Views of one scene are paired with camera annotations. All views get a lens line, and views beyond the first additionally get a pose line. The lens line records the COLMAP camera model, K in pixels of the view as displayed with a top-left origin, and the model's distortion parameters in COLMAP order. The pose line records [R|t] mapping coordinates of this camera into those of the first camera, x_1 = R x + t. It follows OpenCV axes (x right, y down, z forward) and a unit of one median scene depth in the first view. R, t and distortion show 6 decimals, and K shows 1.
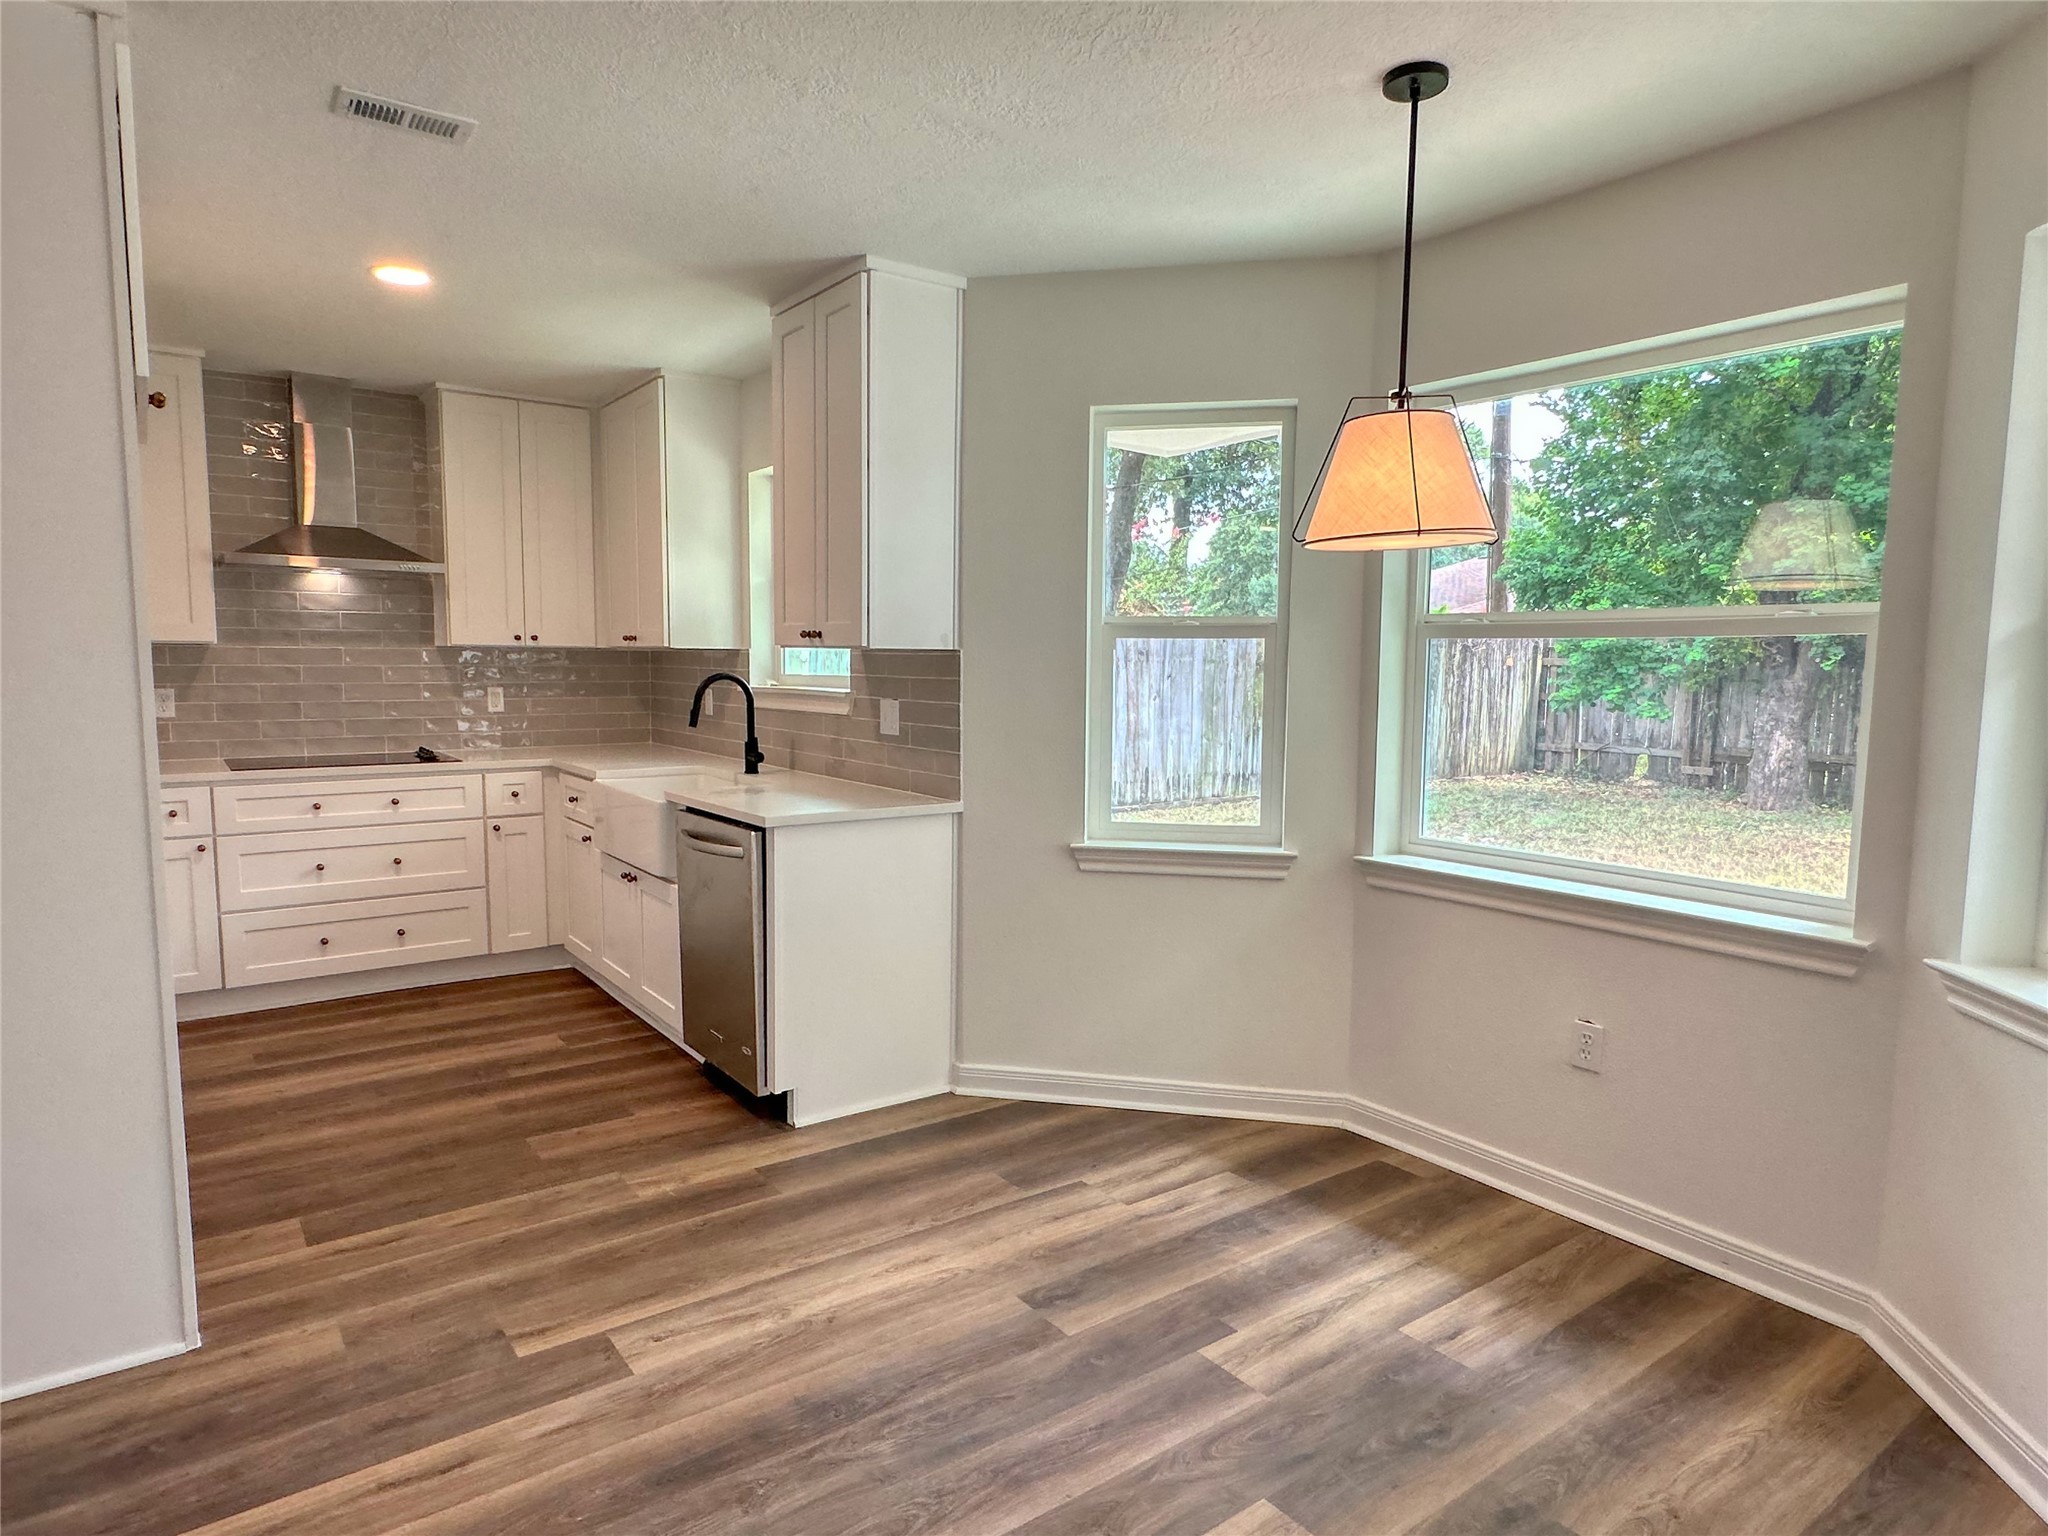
lens RADIAL K [[1187.2, 0, 1007.1], [0, 1187.2, 770.5], [0, 0, 1]] dist [-0.007033, -0.001465]
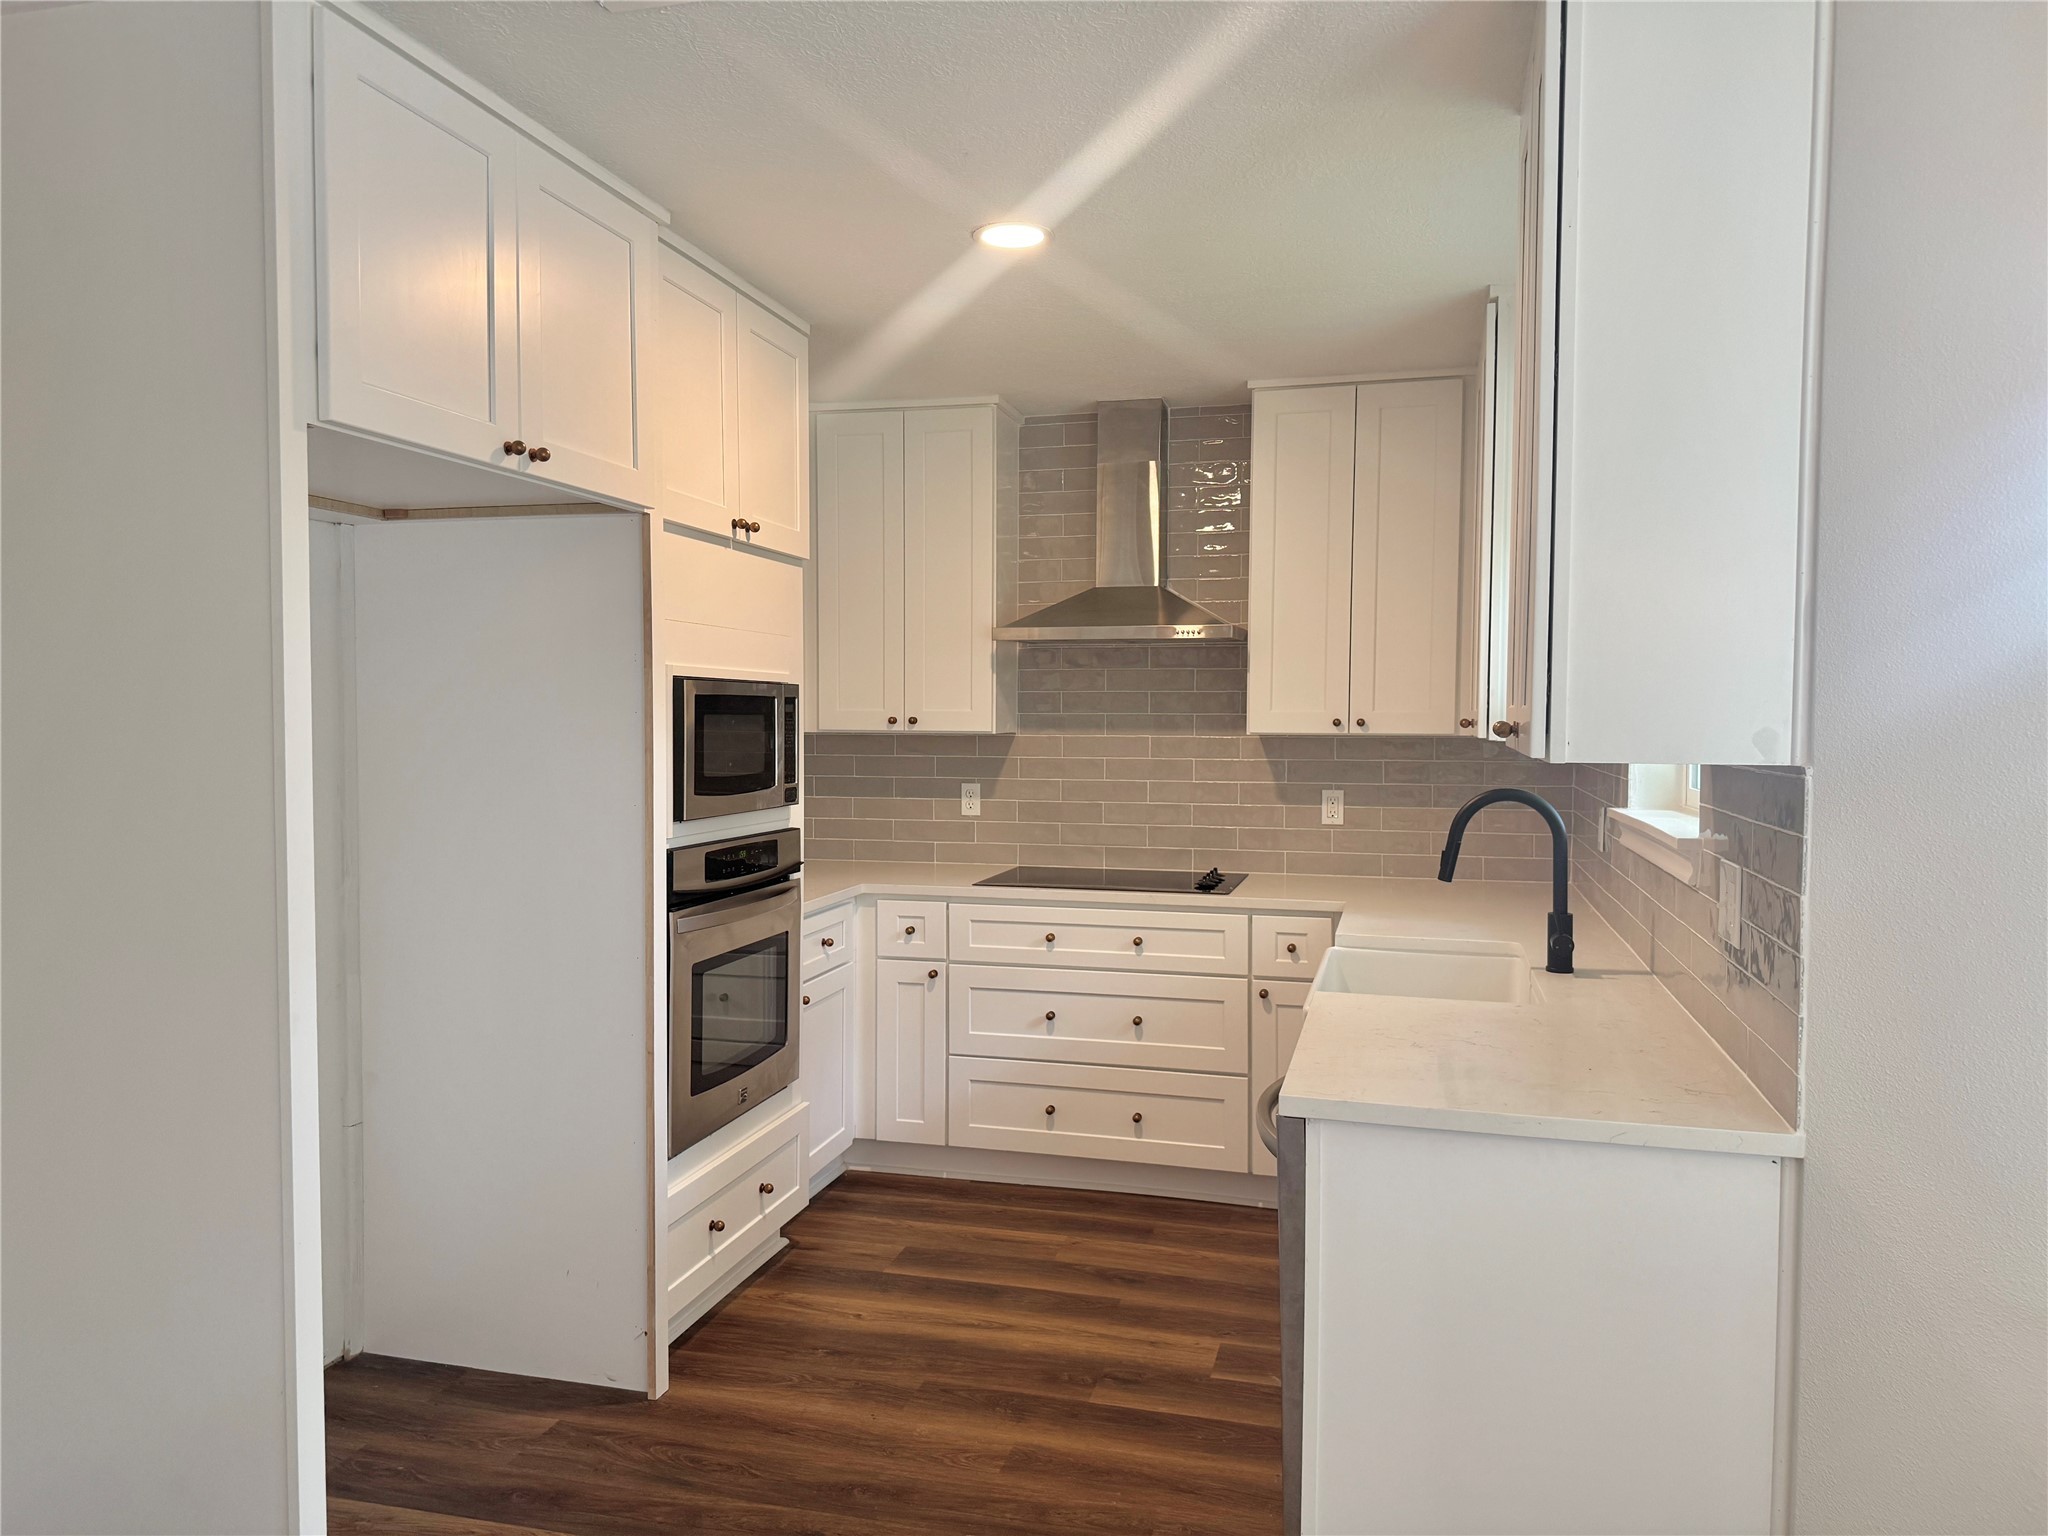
lens RADIAL K [[1429.4, 0, 1030.3], [0, 1429.4, 748.8], [0, 0, 1]] dist [0.079917, -0.004418]
pose [[0.631455, 0.011136, -0.775333, 0.149199], [-0.071464, 0.996477, -0.043891, -0.052105], [0.772113, 0.083124, 0.630026, 0.365053]]
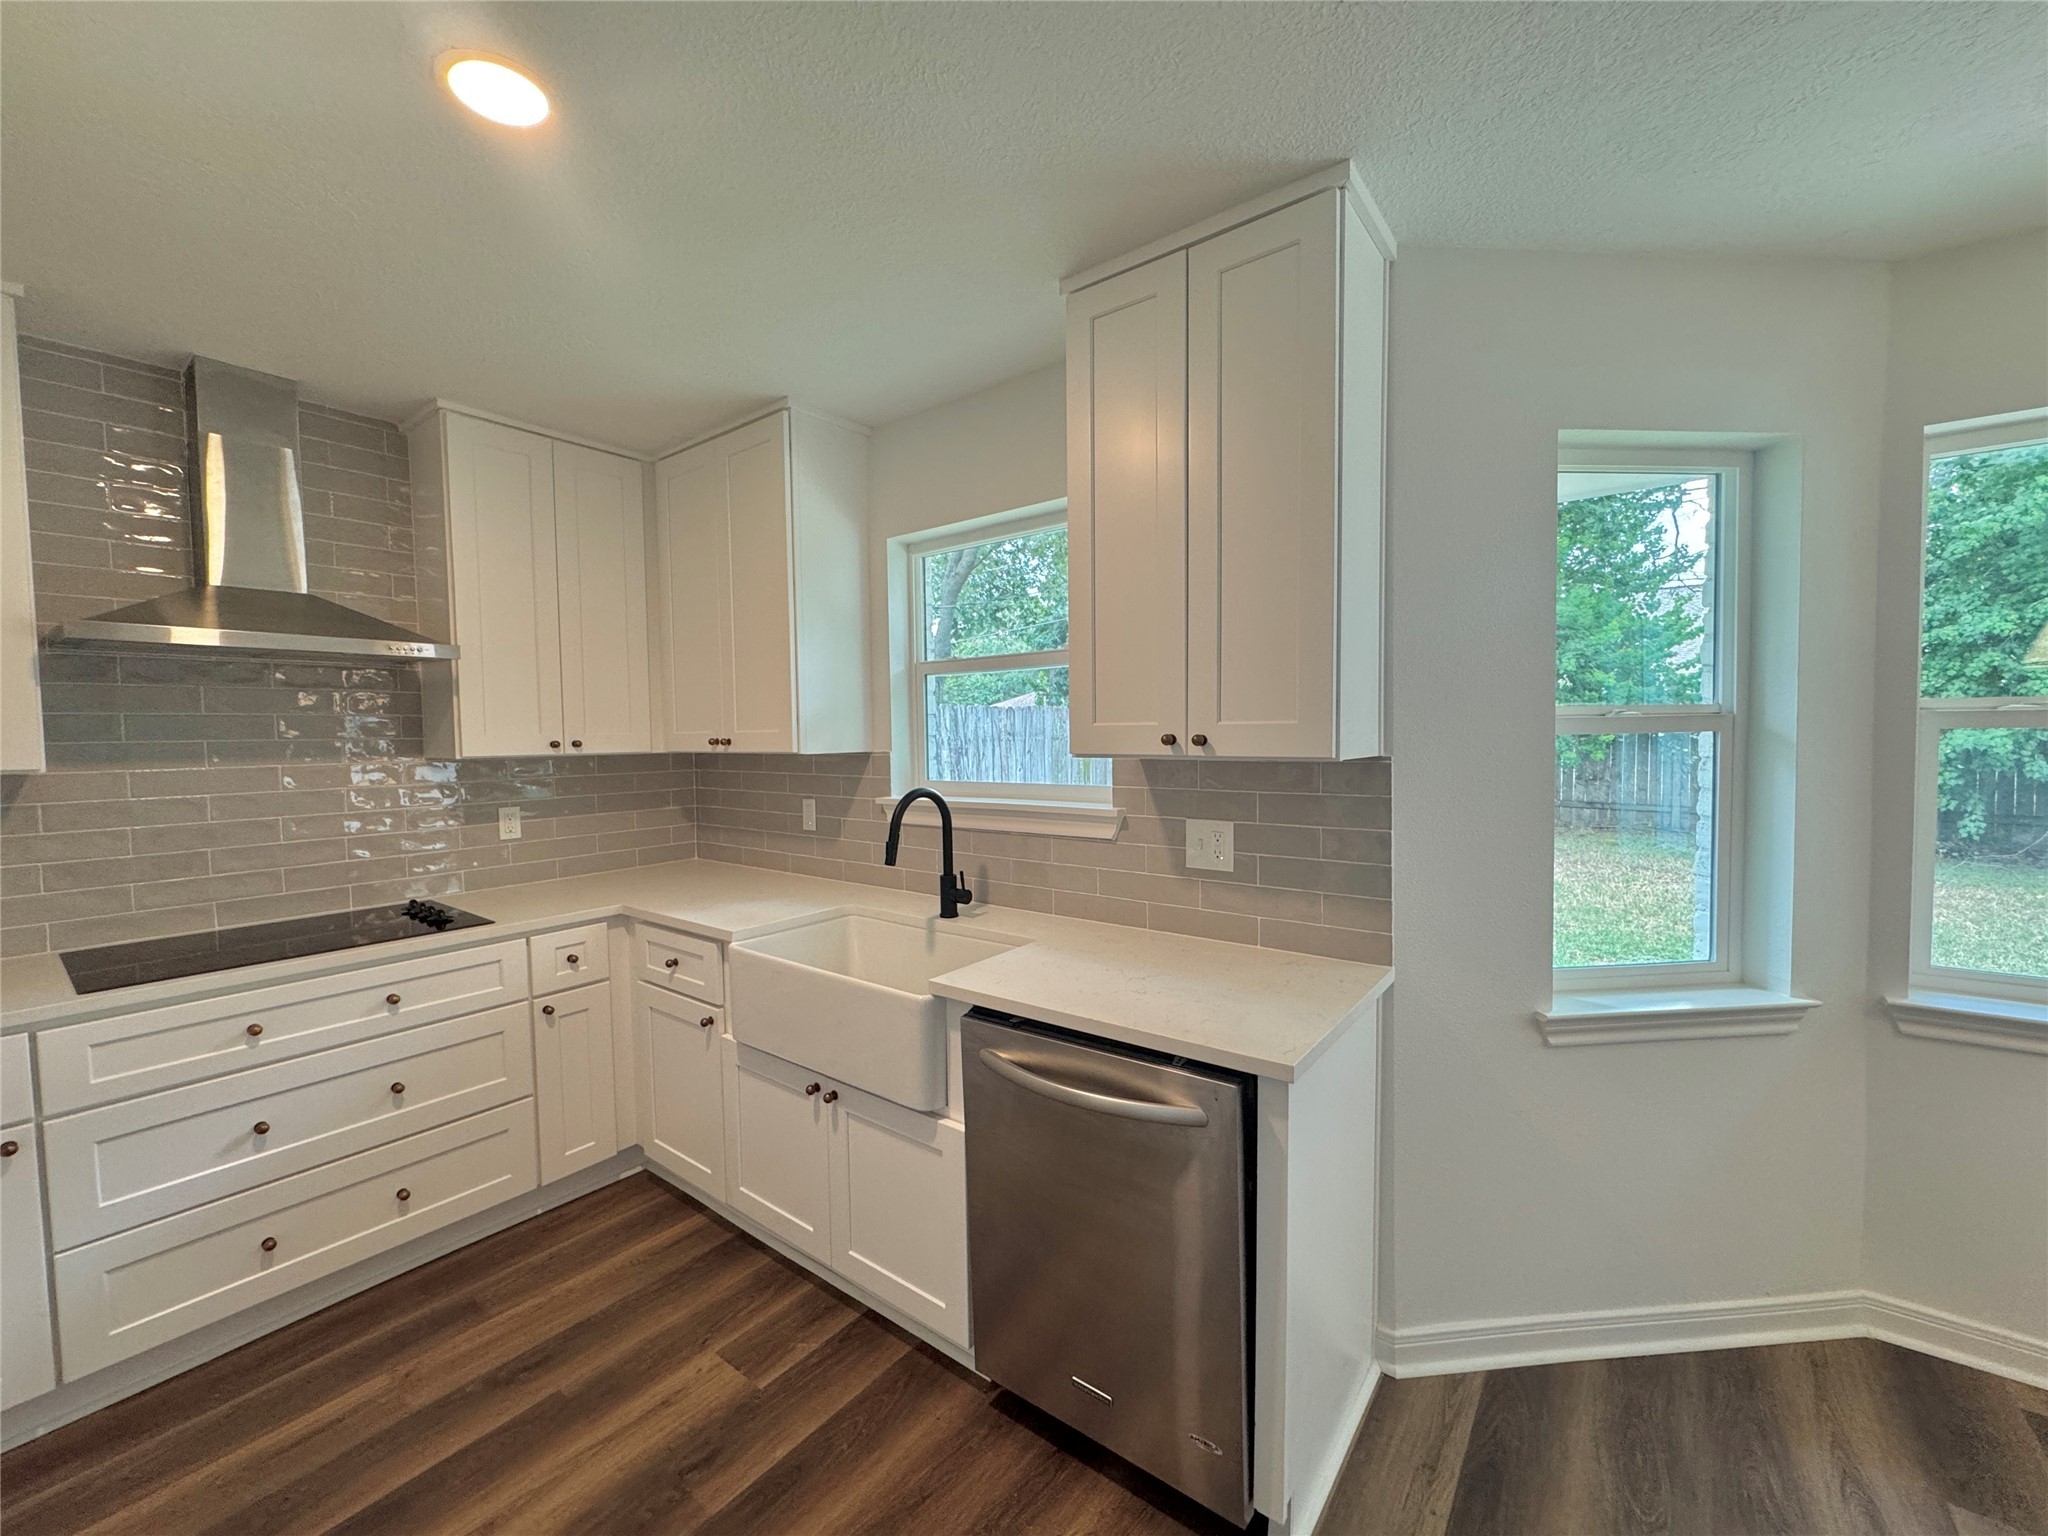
lens RADIAL K [[814.4, 0, 1028.1], [0, 814.4, 767.4], [0, 0, 1]] dist [-0.005992, -0.000317]
pose [[0.957461, -0.035809, 0.286332, -0.304921], [0.050452, 0.997760, -0.043926, -0.066163], [-0.284117, 0.056503, 0.957123, 0.462315]]
